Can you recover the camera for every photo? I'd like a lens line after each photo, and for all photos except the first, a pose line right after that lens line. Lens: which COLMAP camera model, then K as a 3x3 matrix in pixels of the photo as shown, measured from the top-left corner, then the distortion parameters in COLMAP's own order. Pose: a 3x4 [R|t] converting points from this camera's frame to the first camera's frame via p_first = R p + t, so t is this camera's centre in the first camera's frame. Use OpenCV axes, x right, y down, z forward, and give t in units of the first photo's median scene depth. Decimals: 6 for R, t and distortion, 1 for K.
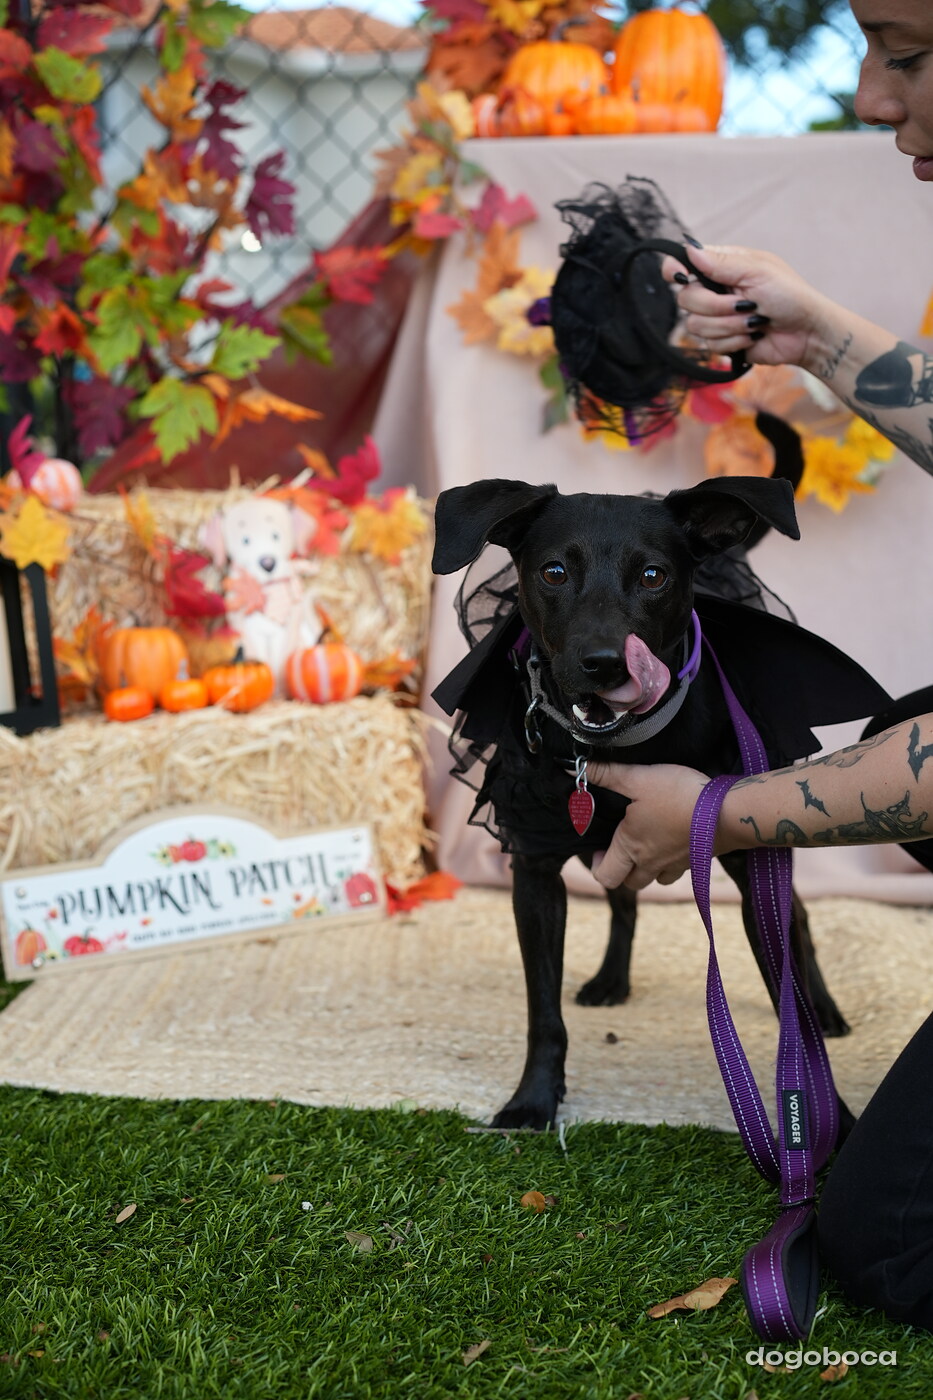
lens RADIAL K [[2248.2, 0, 486.8], [0, 2248.2, 729.2], [0, 0, 1]] dist [0.024703, 0.000000]
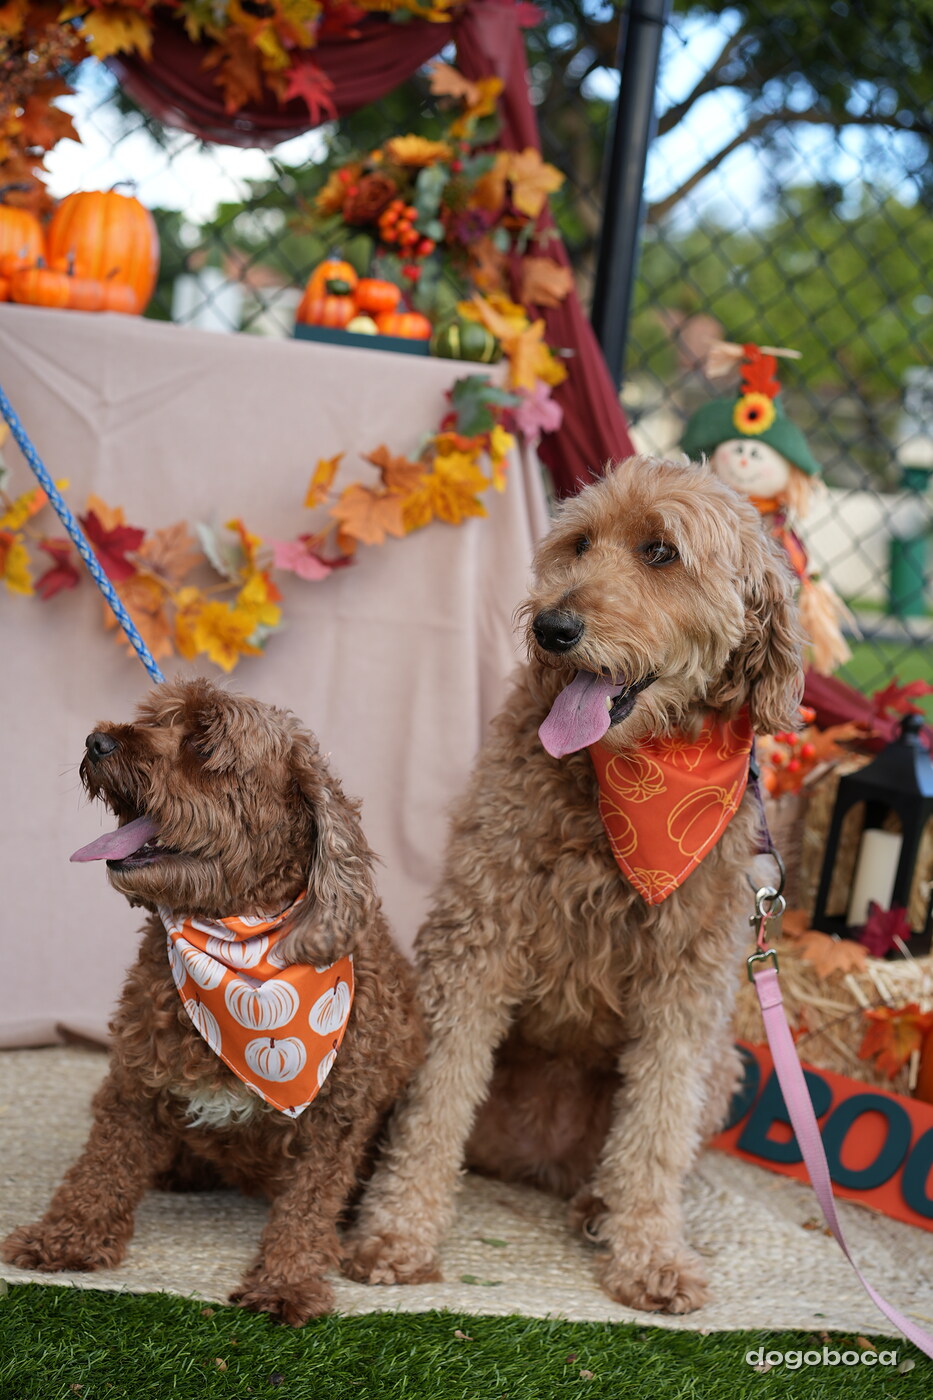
lens RADIAL K [[2248.2, 0, 462.6], [0, 2248.2, 718.5], [0, 0, 1]] dist [0.024703, 0.000000]
pose [[0.959584, 0.084778, 0.268351, -0.025759], [-0.077069, 0.996257, -0.039153, -0.049585], [-0.270666, 0.016890, 0.962525, -0.070113]]
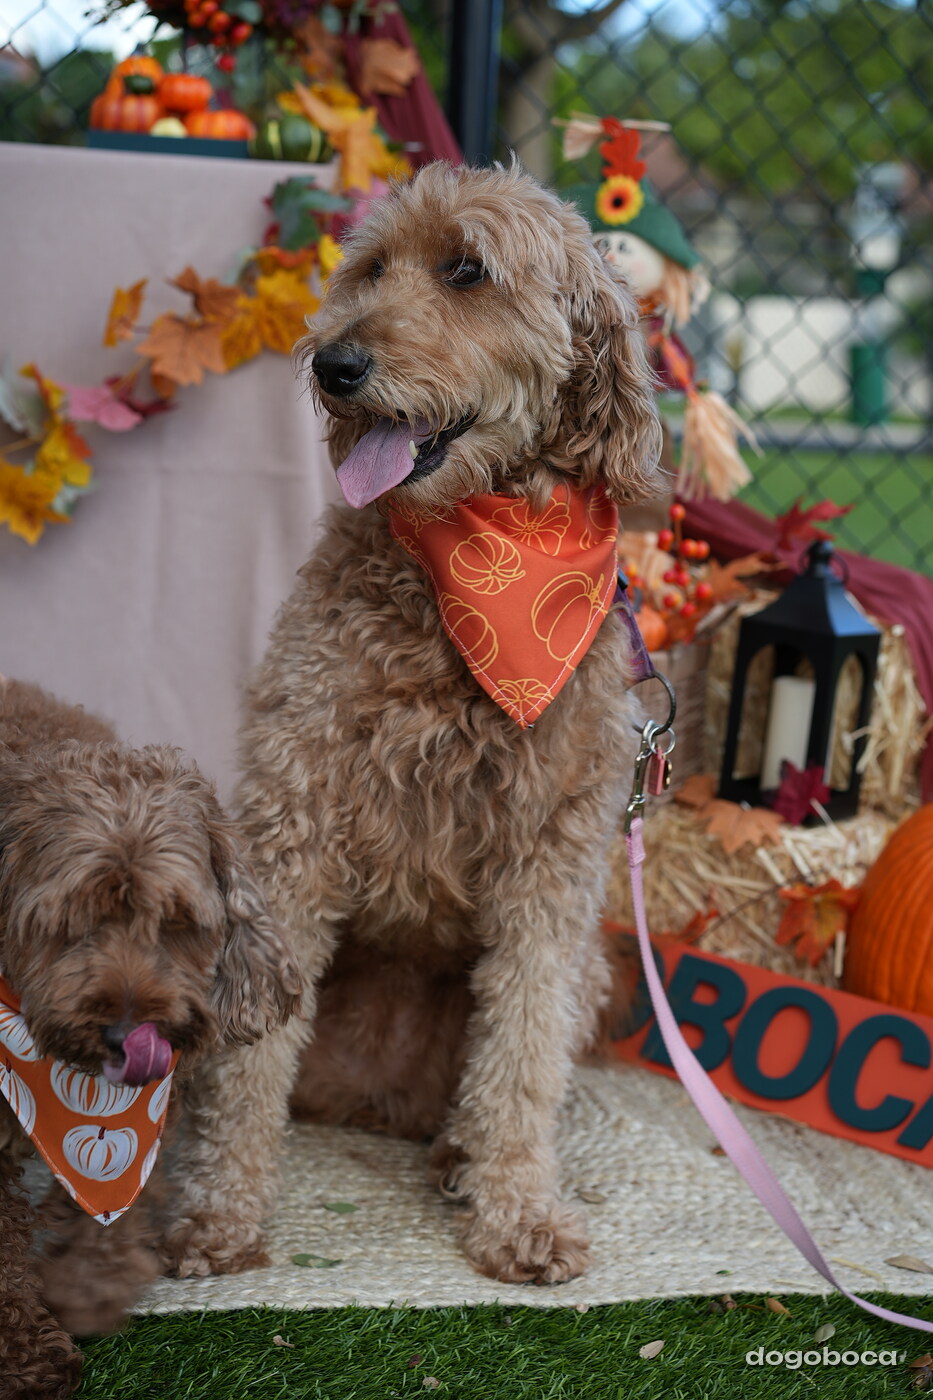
lens RADIAL K [[2248.2, 0, 478.8], [0, 2248.2, 712.0], [0, 0, 1]] dist [0.024703, 0.000000]
pose [[0.959276, 0.002147, 0.282461, 0.072451], [-0.010998, 0.999497, 0.029753, -0.065903], [-0.282255, -0.031648, 0.958817, 0.056867]]
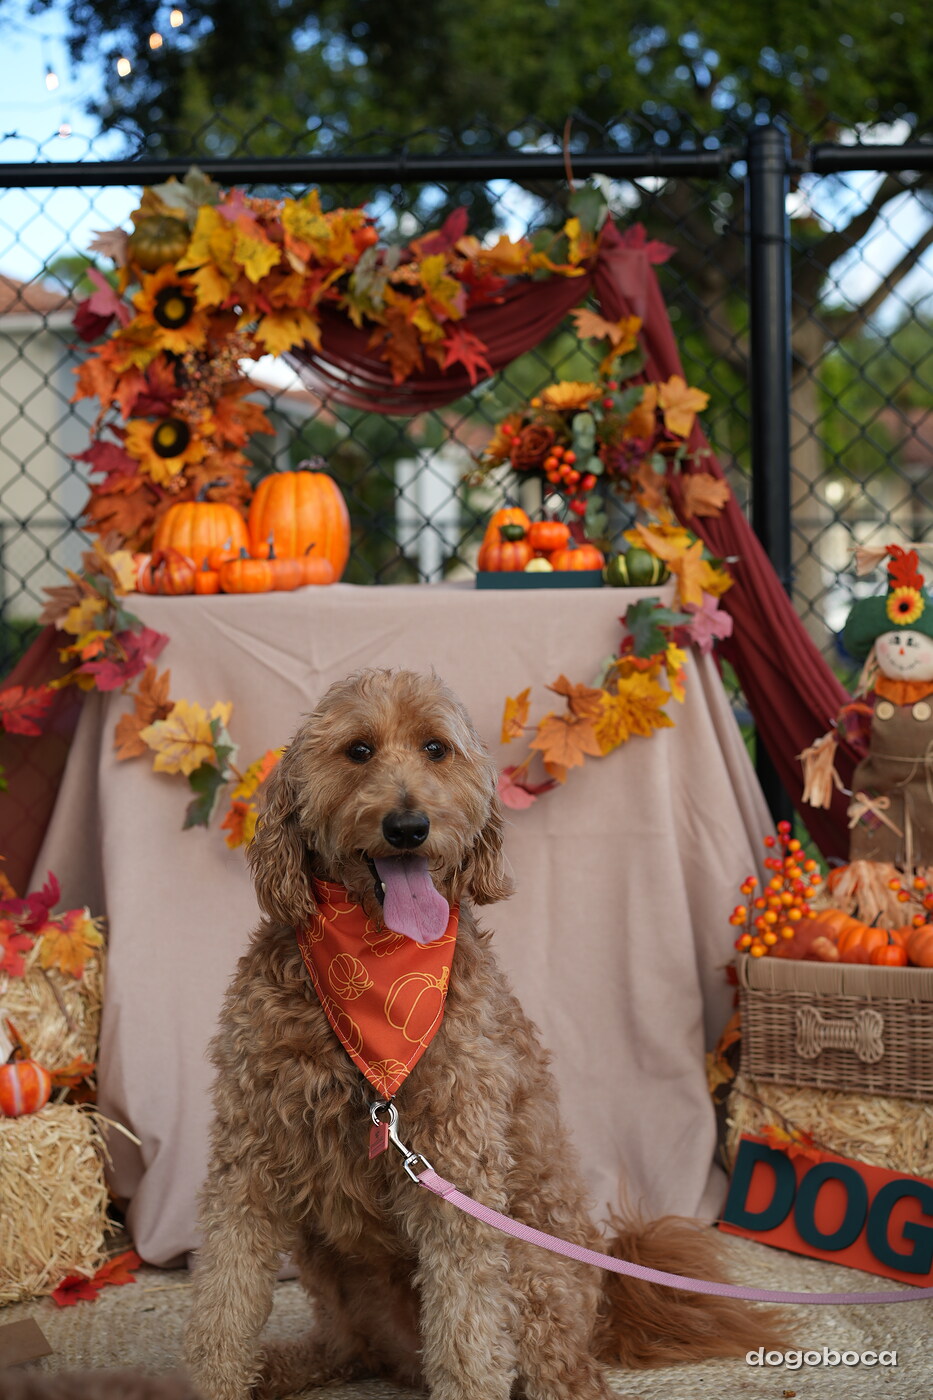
lens RADIAL K [[2248.2, 0, 467.1], [0, 2248.2, 701.3], [0, 0, 1]] dist [0.024703, 0.000000]
pose [[0.987871, -0.027117, 0.152890, -0.015625], [0.042820, 0.994028, -0.100369, -0.093273], [-0.149255, 0.105699, 0.983133, -0.174064]]
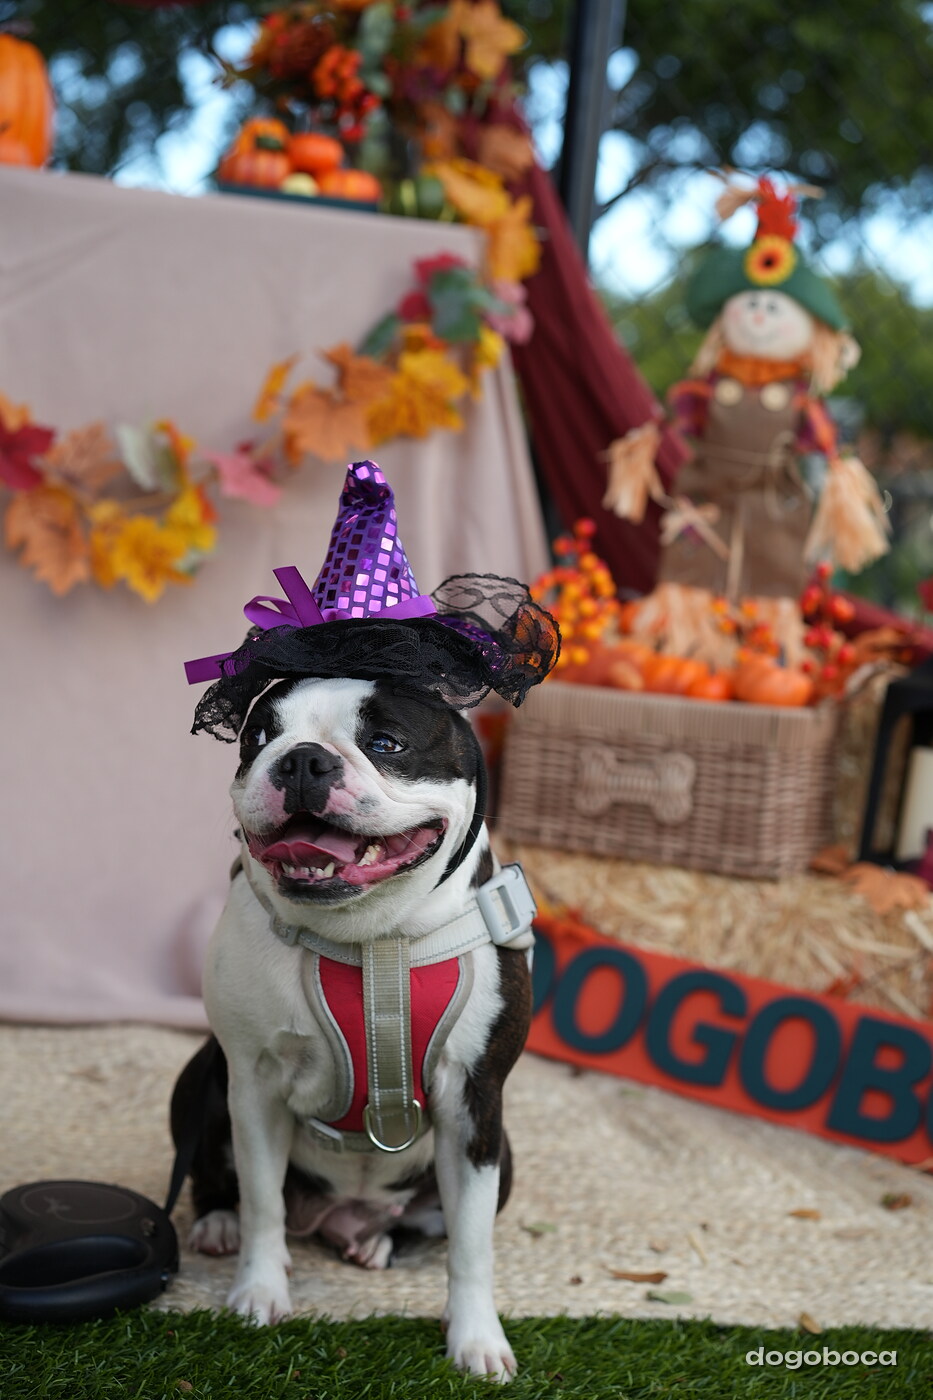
lens RADIAL K [[2248.2, 0, 473.2], [0, 2248.2, 721.9], [0, 0, 1]] dist [0.024703, 0.000000]
pose [[0.945344, 0.075229, 0.317278, -0.004860], [-0.053537, 0.995627, -0.076556, 0.016170], [-0.321649, 0.055386, 0.945238, 0.115216]]
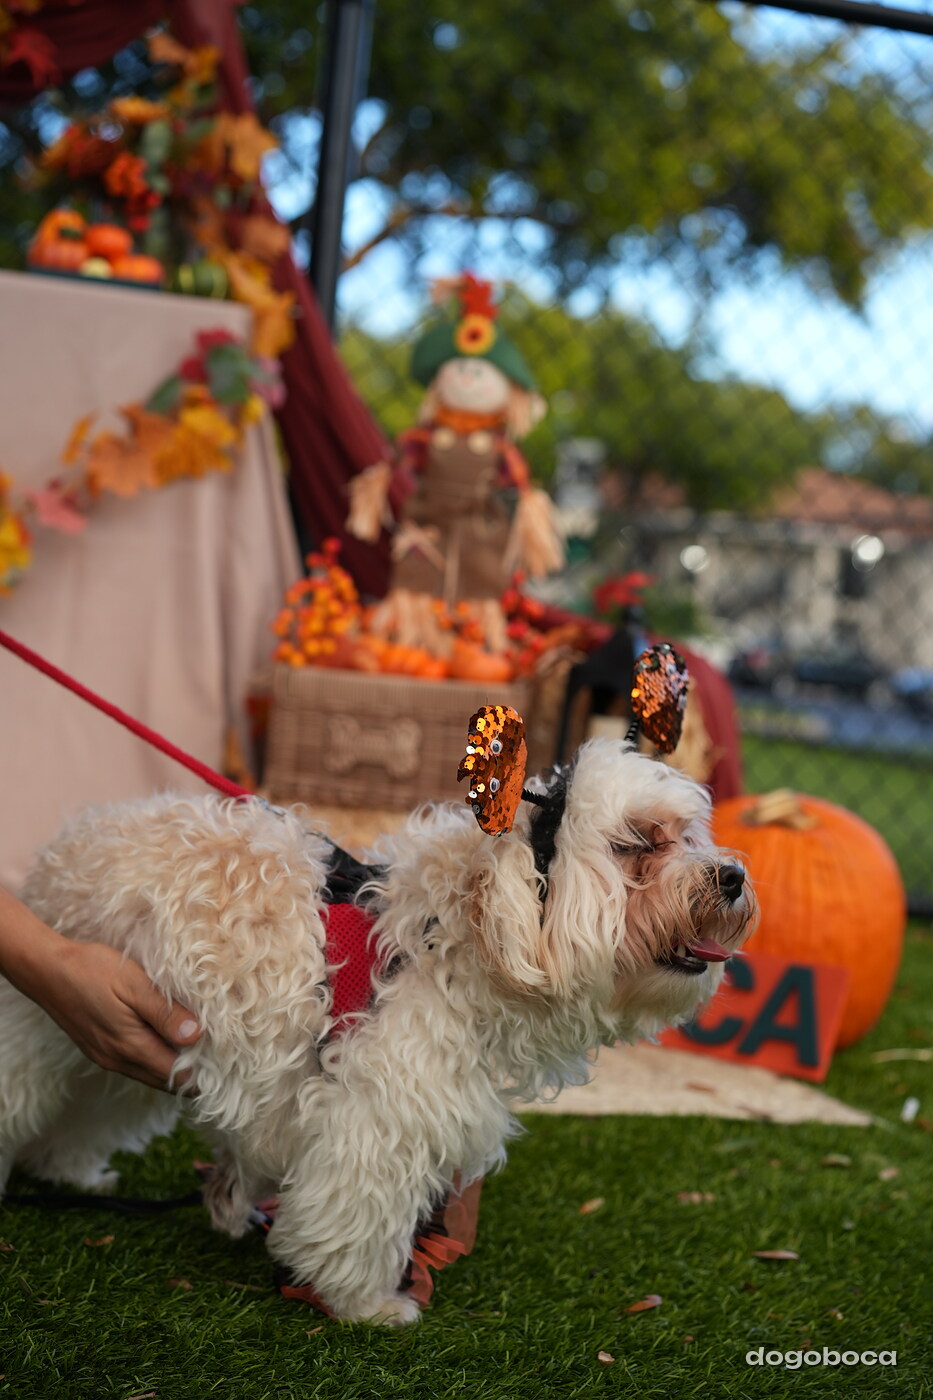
lens RADIAL K [[2248.2, 0, 468.9], [0, 2248.2, 718.1], [0, 0, 1]] dist [0.024703, 0.000000]
pose [[0.908463, 0.071033, 0.411885, -0.083274], [-0.033295, 0.994620, -0.098095, 0.064620], [-0.416637, 0.075402, 0.905940, -0.109558]]
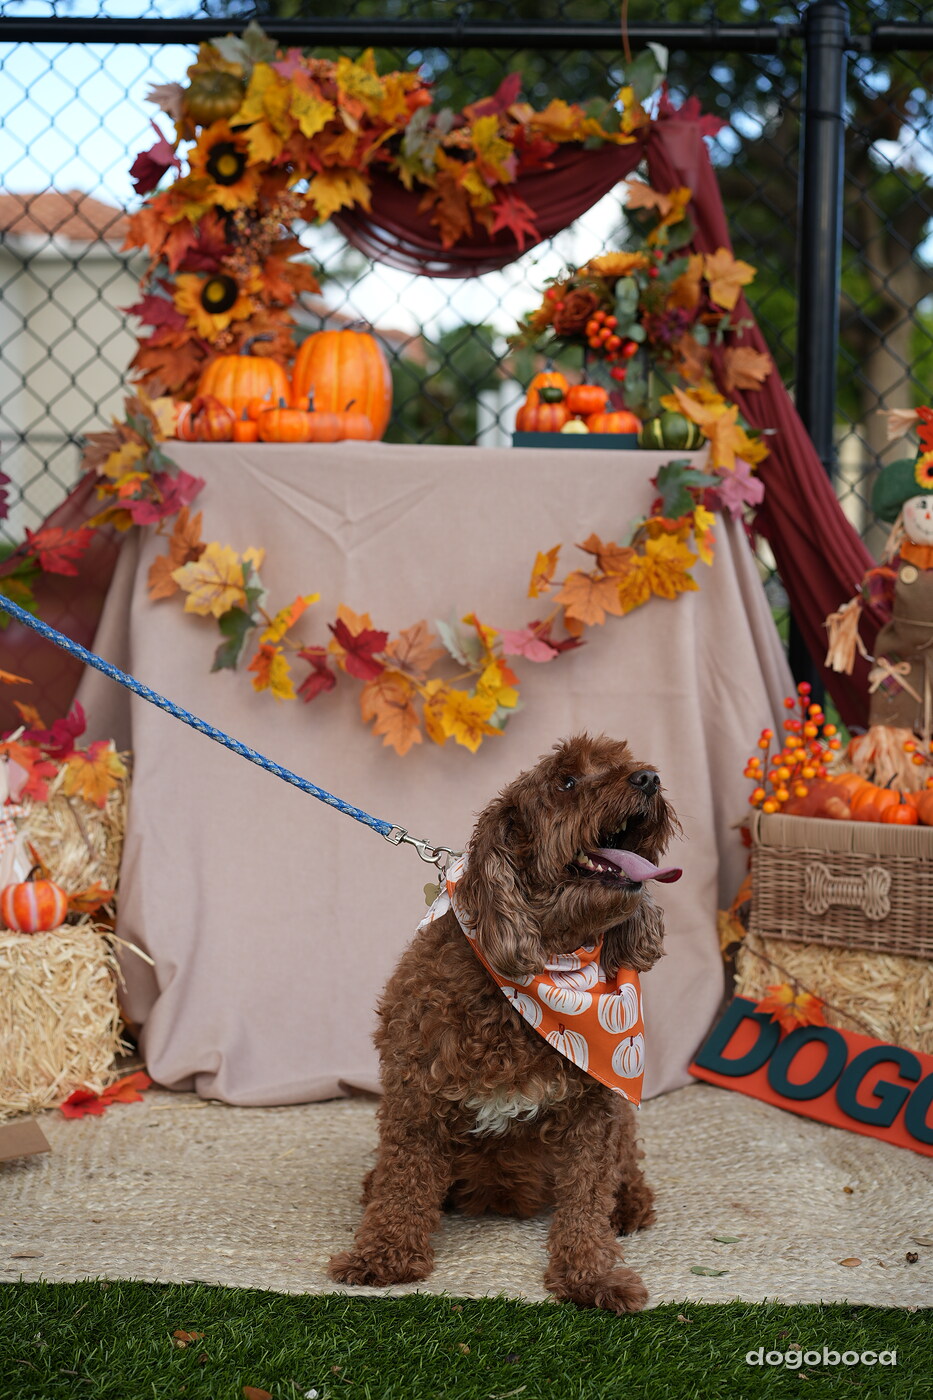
lens RADIAL K [[2248.2, 0, 472.4], [0, 2248.2, 705.0], [0, 0, 1]] dist [0.024703, 0.000000]
pose [[0.993112, 0.009325, 0.116794, 0.015819], [0.000042, 0.996800, -0.079939, -0.034385], [-0.117166, 0.079393, 0.989934, -0.185195]]
